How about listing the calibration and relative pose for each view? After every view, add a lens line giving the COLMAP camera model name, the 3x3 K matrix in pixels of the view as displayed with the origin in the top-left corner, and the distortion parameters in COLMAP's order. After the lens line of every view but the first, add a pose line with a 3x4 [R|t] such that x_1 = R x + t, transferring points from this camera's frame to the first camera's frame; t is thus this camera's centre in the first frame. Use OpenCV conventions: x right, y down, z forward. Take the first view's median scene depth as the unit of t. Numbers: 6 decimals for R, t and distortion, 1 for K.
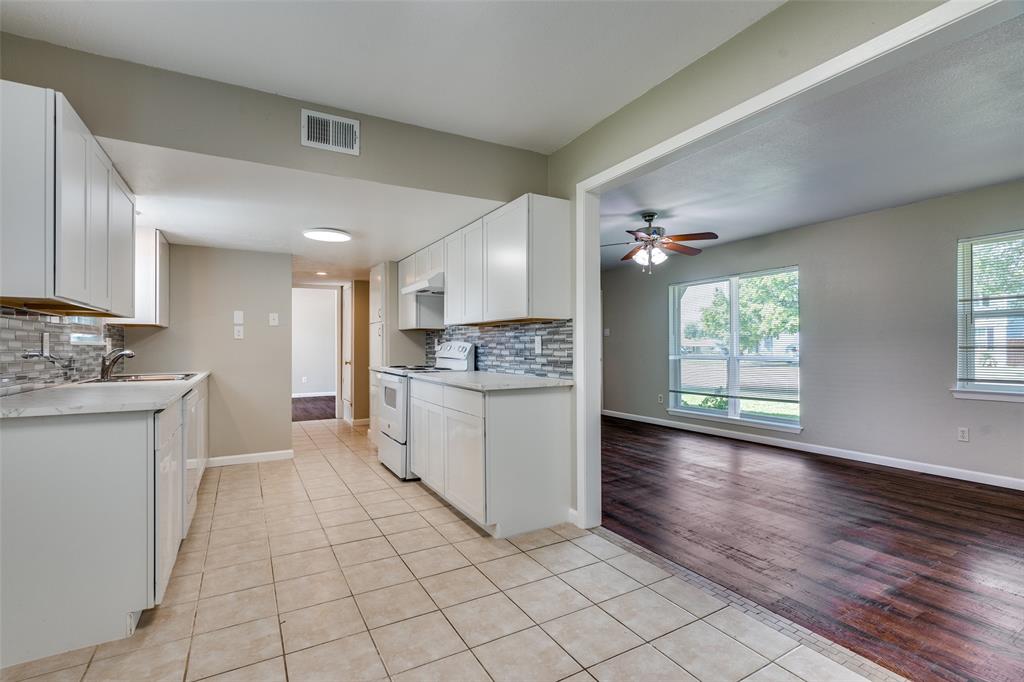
lens RADIAL K [[471.2, 0, 509.9], [0, 471.2, 343.8], [0, 0, 1]] dist [-0.000949, 0.003529]
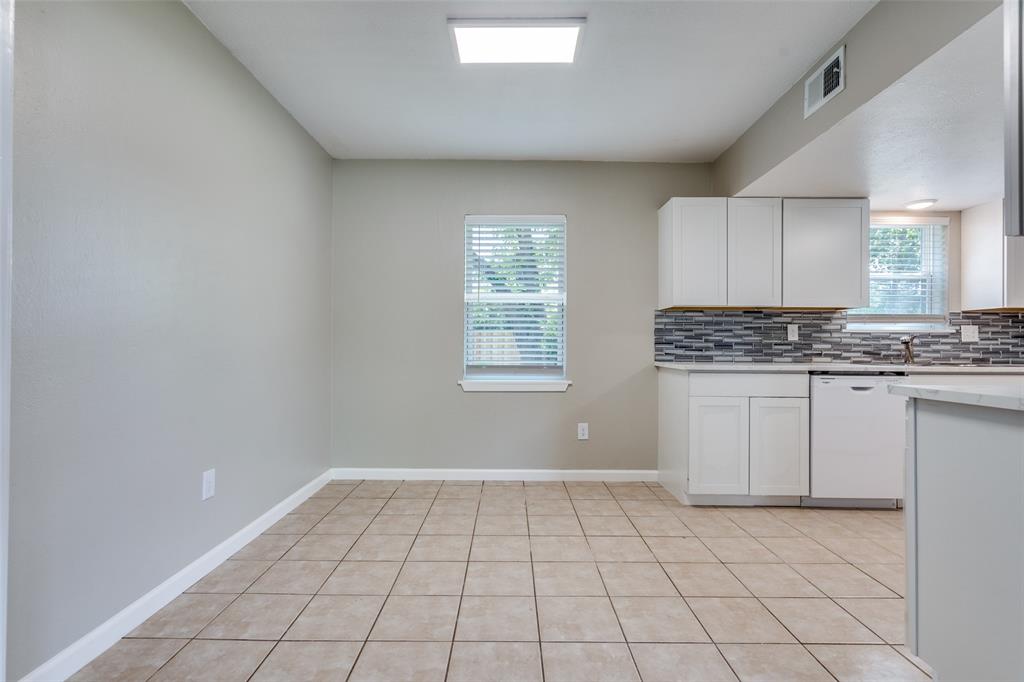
lens RADIAL K [[471.2, 0, 510.0], [0, 471.2, 343.5], [0, 0, 1]] dist [-0.000949, 0.003529]
pose [[-0.496074, -0.004666, -0.868268, 0.681106], [0.003082, 0.999970, -0.007135, 0.041408], [0.868275, -0.006216, -0.496044, 0.927792]]
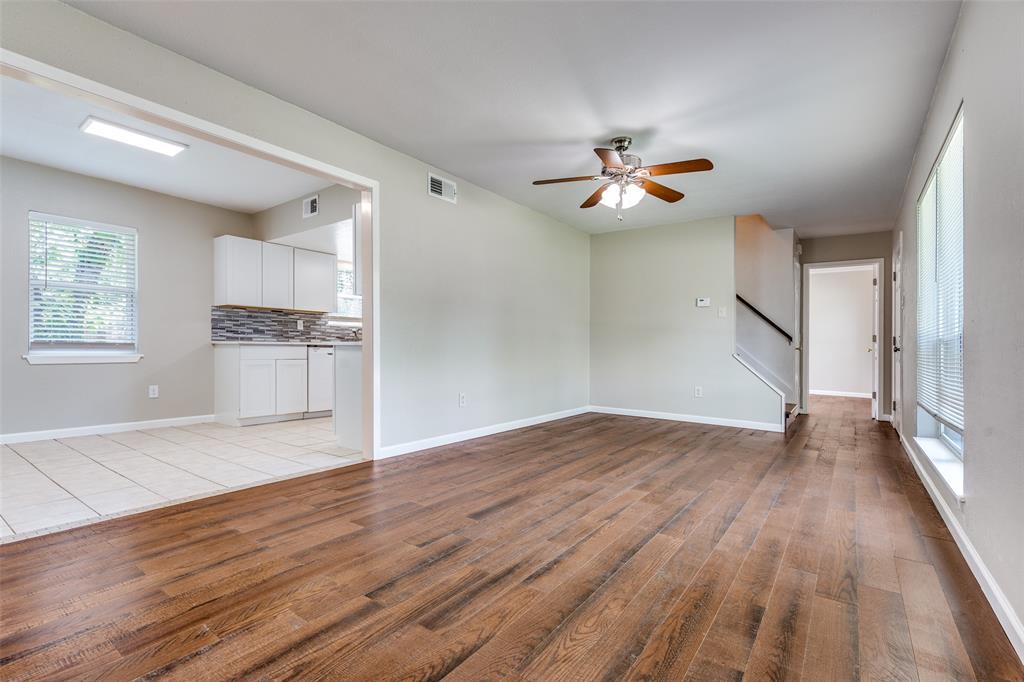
lens RADIAL K [[471.2, 0, 506.3], [0, 471.2, 355.6], [0, 0, 1]] dist [-0.000949, 0.003529]
pose [[0.401975, 0.023516, -0.915349, 1.672239], [-0.004681, 0.999710, 0.023627, 0.096691], [0.915639, -0.005213, 0.401968, 0.958715]]
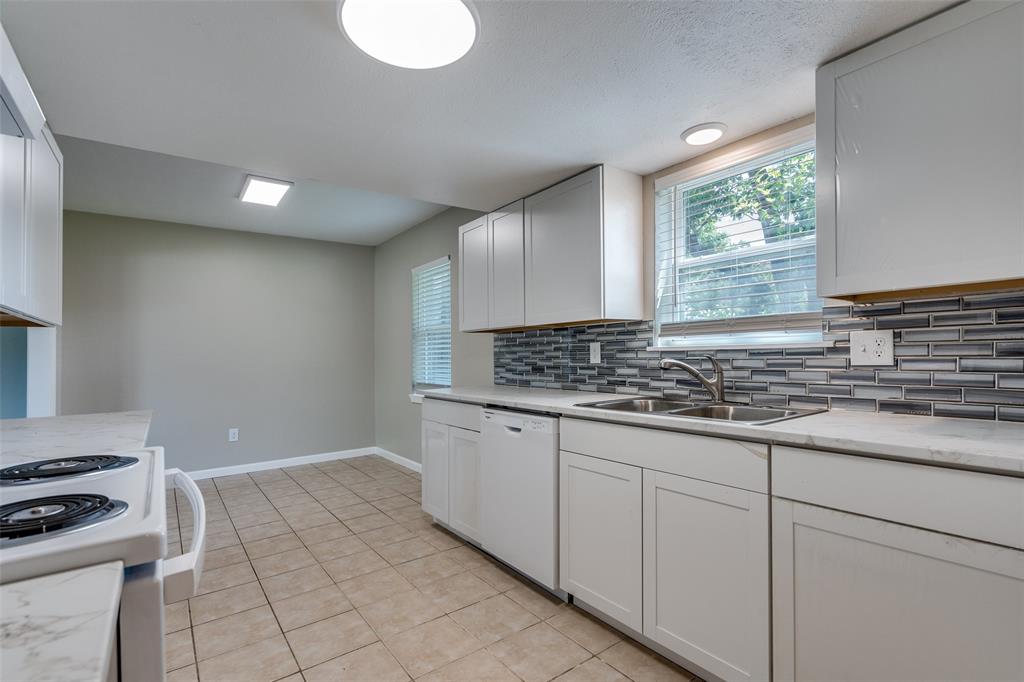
lens RADIAL K [[471.2, 0, 507.1], [0, 471.2, 343.9], [0, 0, 1]] dist [-0.000949, 0.003529]
pose [[-0.992934, 0.014217, -0.117811, -0.625620], [0.018437, 0.999224, -0.034812, 0.014432], [0.117225, -0.036738, -0.992426, 2.011505]]
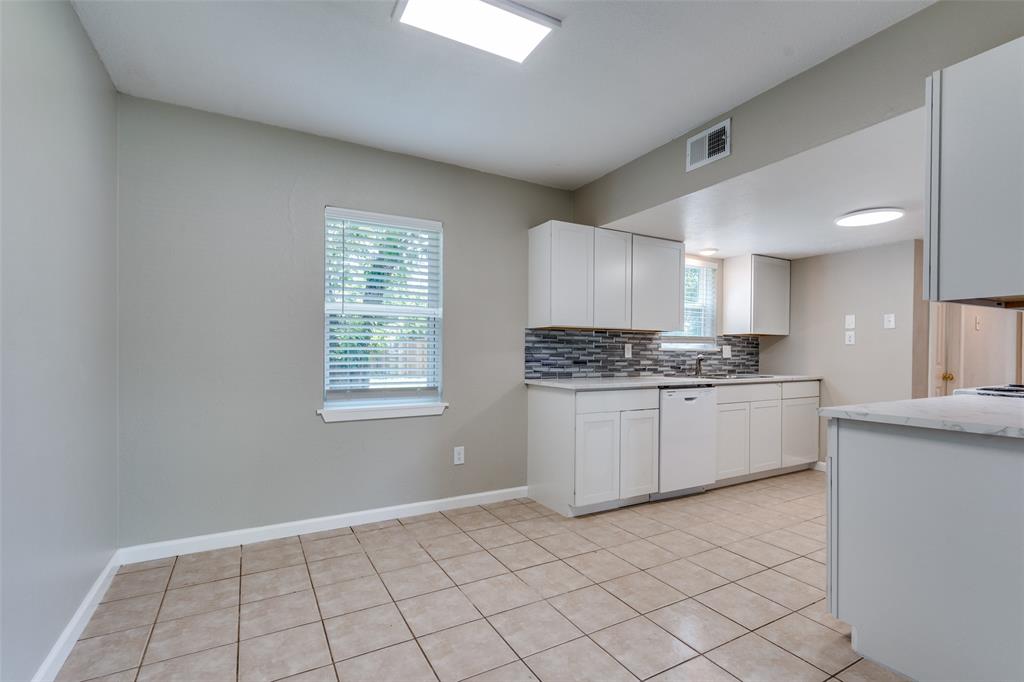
lens RADIAL K [[471.2, 0, 512.2], [0, 471.2, 357.0], [0, 0, 1]] dist [-0.000949, 0.003529]
pose [[-0.008998, 0.013264, -0.999872, 0.671048], [0.002670, 0.999909, 0.013240, 0.000153], [0.999956, -0.002550, -0.009032, 0.579443]]
